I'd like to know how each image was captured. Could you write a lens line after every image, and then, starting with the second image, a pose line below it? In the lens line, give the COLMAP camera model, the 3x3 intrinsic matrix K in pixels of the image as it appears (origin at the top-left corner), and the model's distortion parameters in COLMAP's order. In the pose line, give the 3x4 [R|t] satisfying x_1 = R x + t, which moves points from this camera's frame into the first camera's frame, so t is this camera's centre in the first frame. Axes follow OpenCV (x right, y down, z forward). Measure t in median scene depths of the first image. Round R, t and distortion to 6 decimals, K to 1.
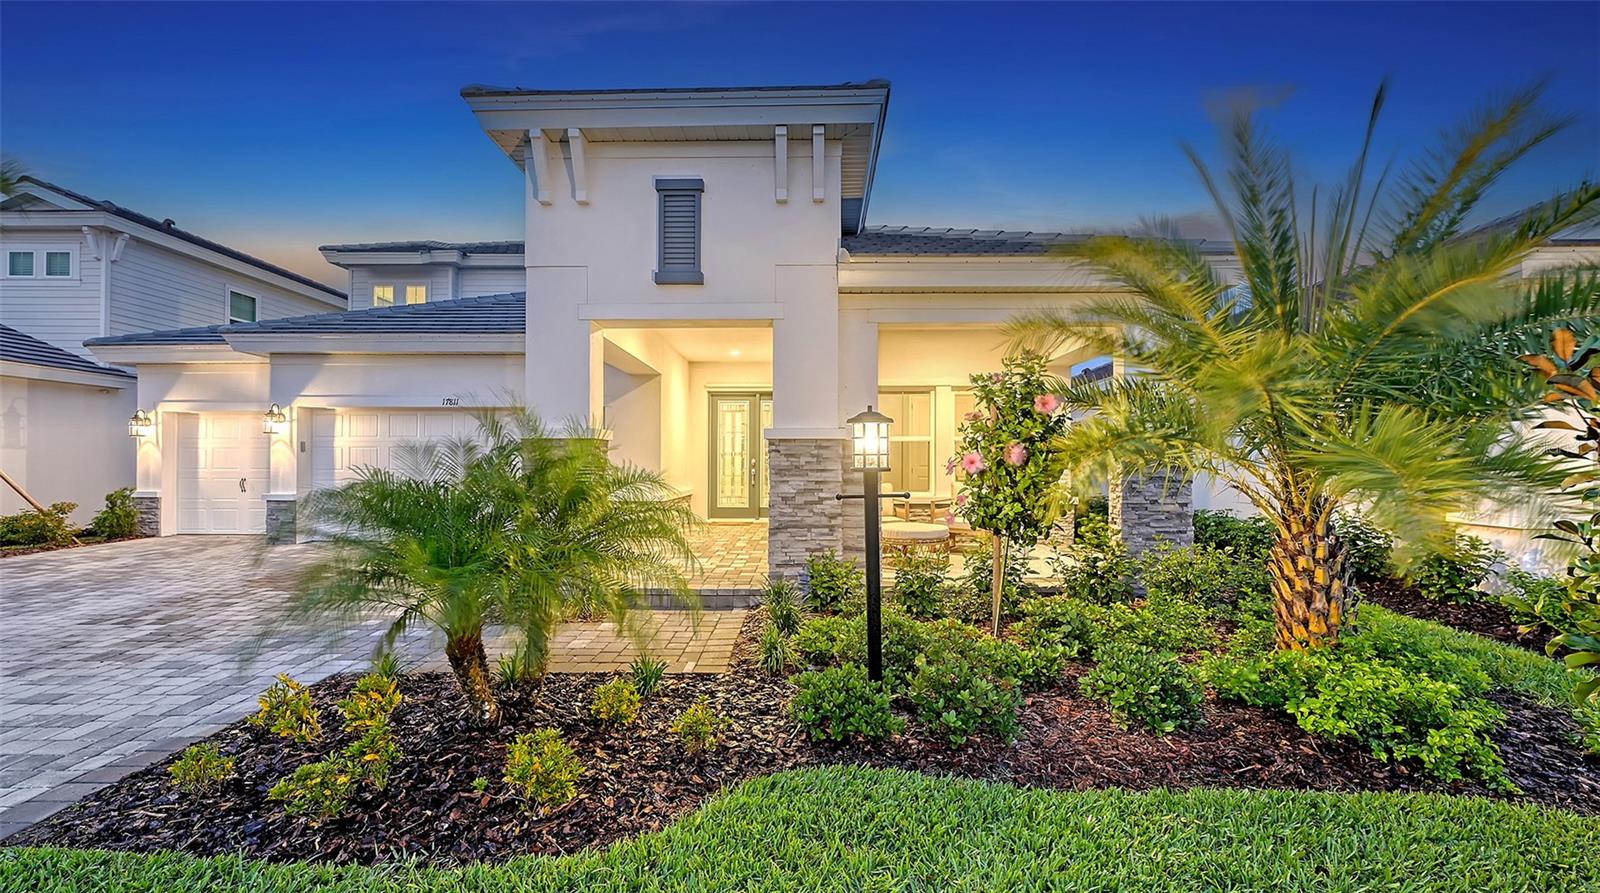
lens RADIAL K [[690.6, 0, 801.4], [0, 690.6, 452.9], [0, 0, 1]] dist [0.000481, -0.000057]
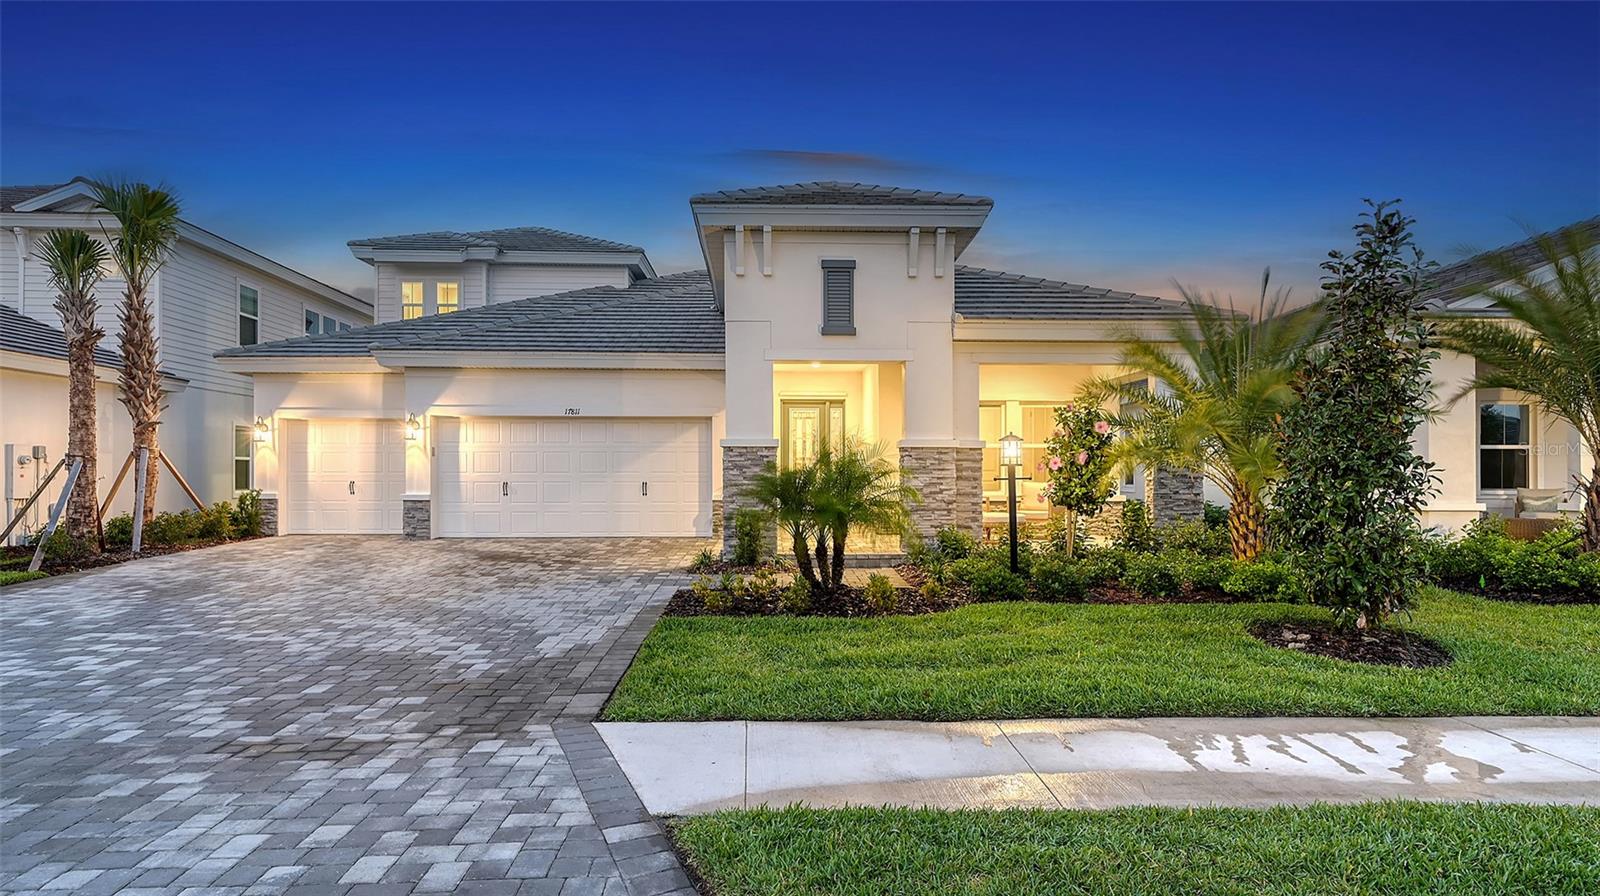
lens RADIAL K [[966.1, 0, 798.7], [0, 966.1, 450.4], [0, 0, 1]] dist [0.021628, 0.000023]
pose [[0.999192, 0.002056, 0.040143, -0.341234], [-0.001630, 0.999942, -0.010641, 0.007652], [-0.040162, 0.010567, 0.999137, -0.952134]]
